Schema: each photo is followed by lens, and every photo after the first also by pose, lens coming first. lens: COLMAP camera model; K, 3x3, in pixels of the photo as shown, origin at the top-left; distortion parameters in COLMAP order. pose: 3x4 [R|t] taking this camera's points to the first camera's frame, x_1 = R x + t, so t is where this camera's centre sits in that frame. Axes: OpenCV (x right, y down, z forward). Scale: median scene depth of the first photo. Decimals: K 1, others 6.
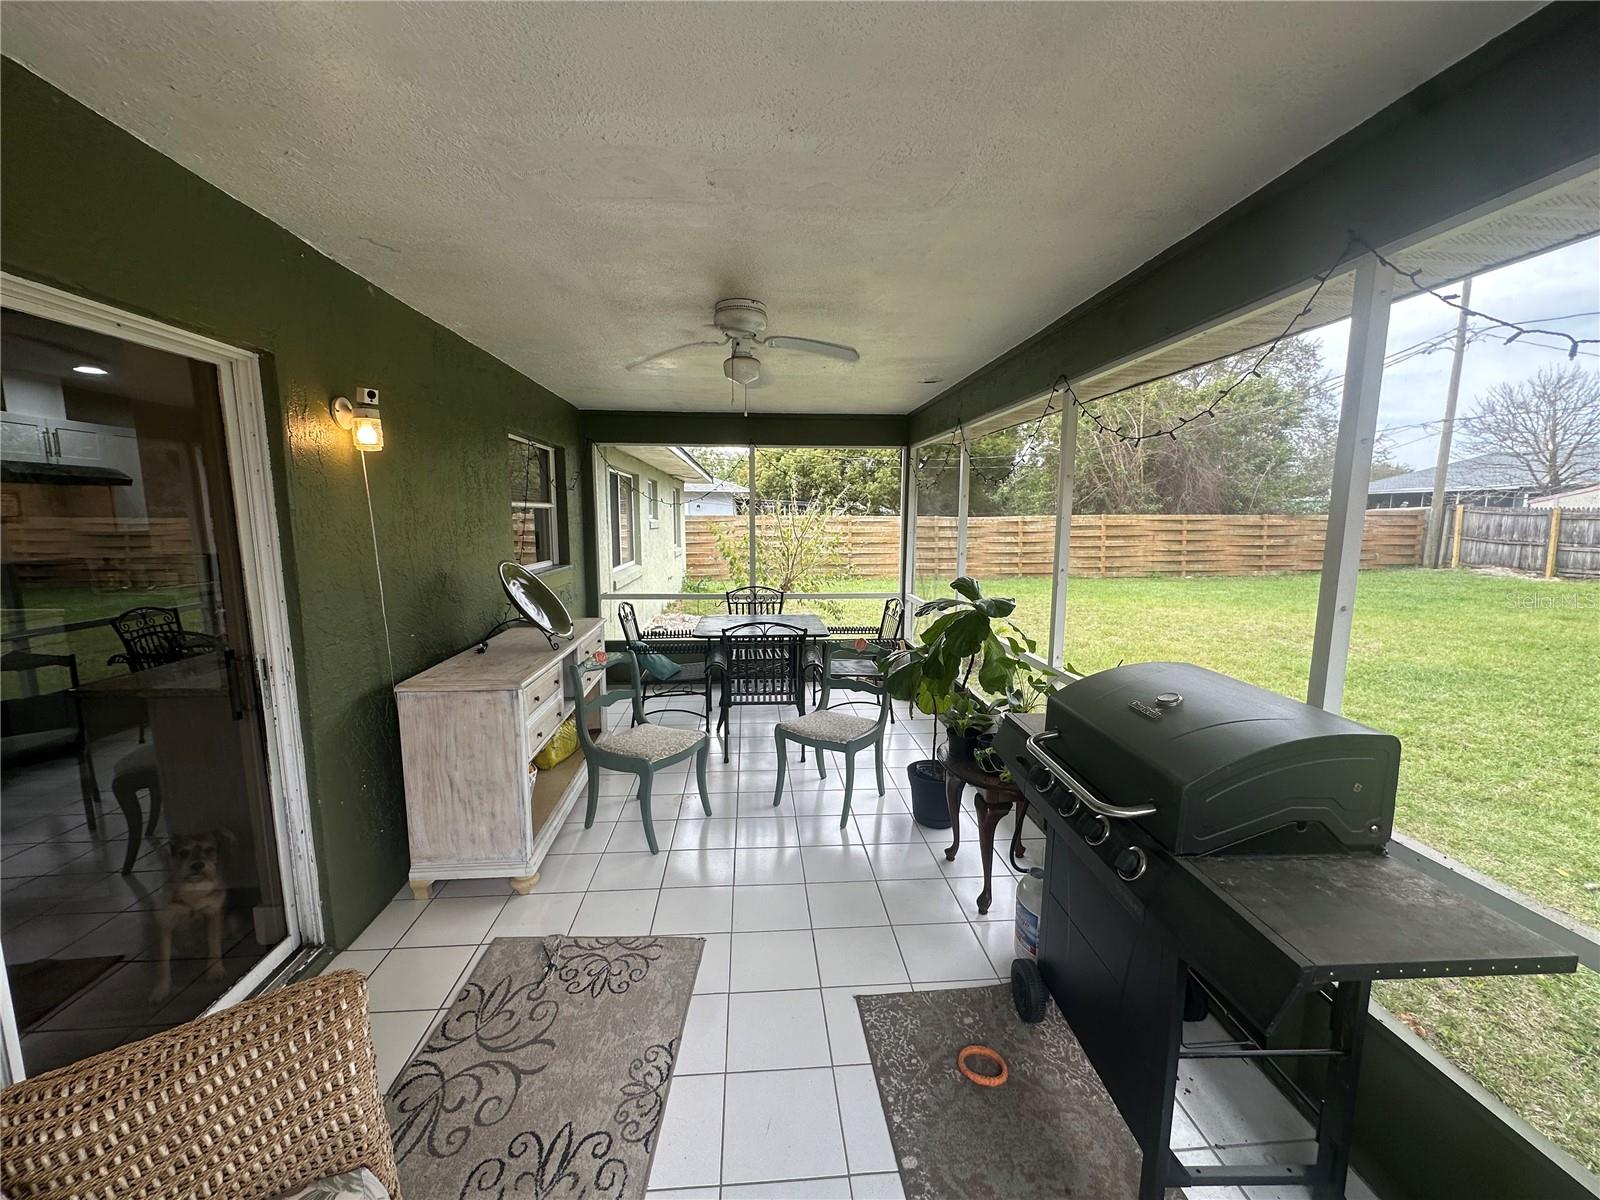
lens RADIAL K [[641.7, 0, 799.3], [0, 641.7, 603.4], [0, 0, 1]] dist [0.001396, -0.000028]
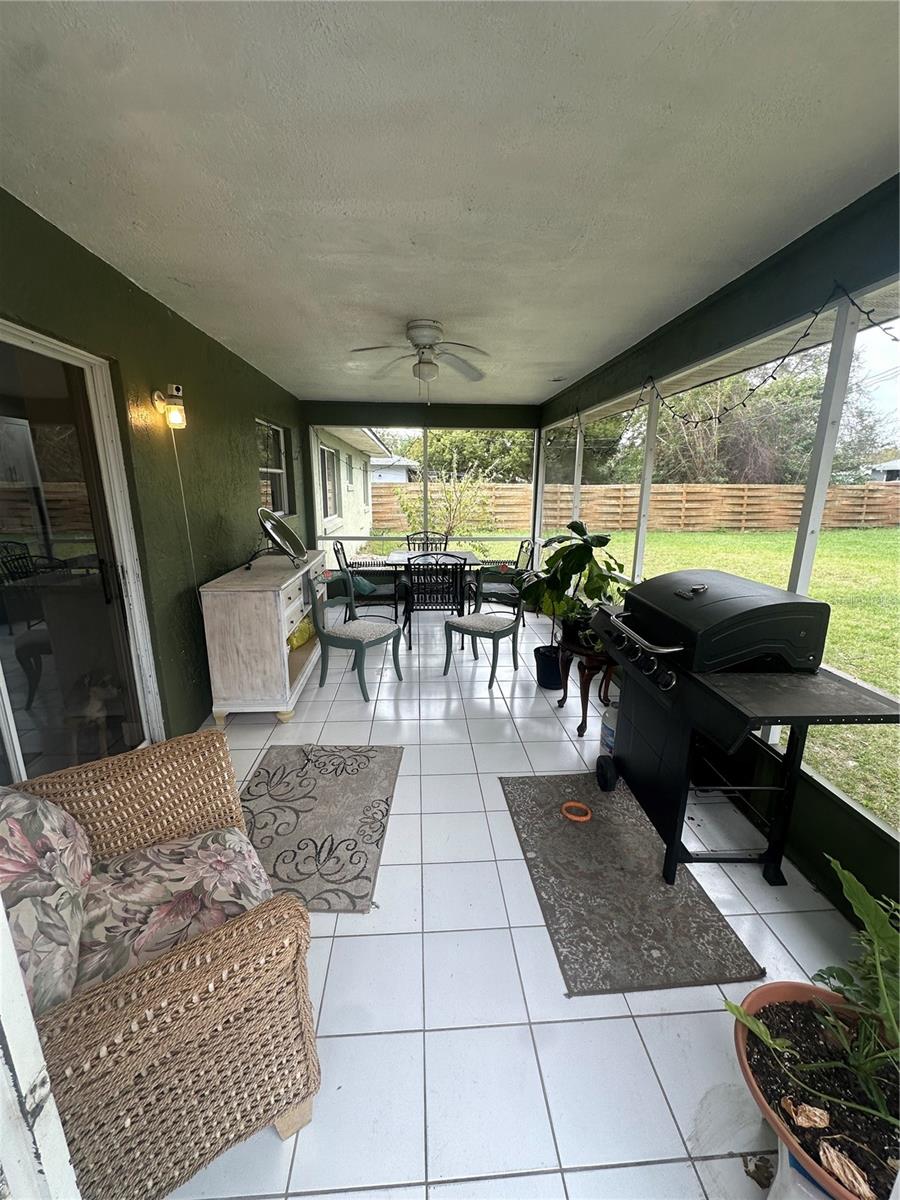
lens RADIAL K [[481.3, 0, 448.1], [0, 481.3, 600.4], [0, 0, 1]] dist [0.001396, -0.000028]
pose [[0.999913, 0.008550, -0.010072, -0.029198], [-0.007506, 0.995014, 0.099449, 0.044672], [0.010872, -0.099365, 0.994992, -0.146627]]
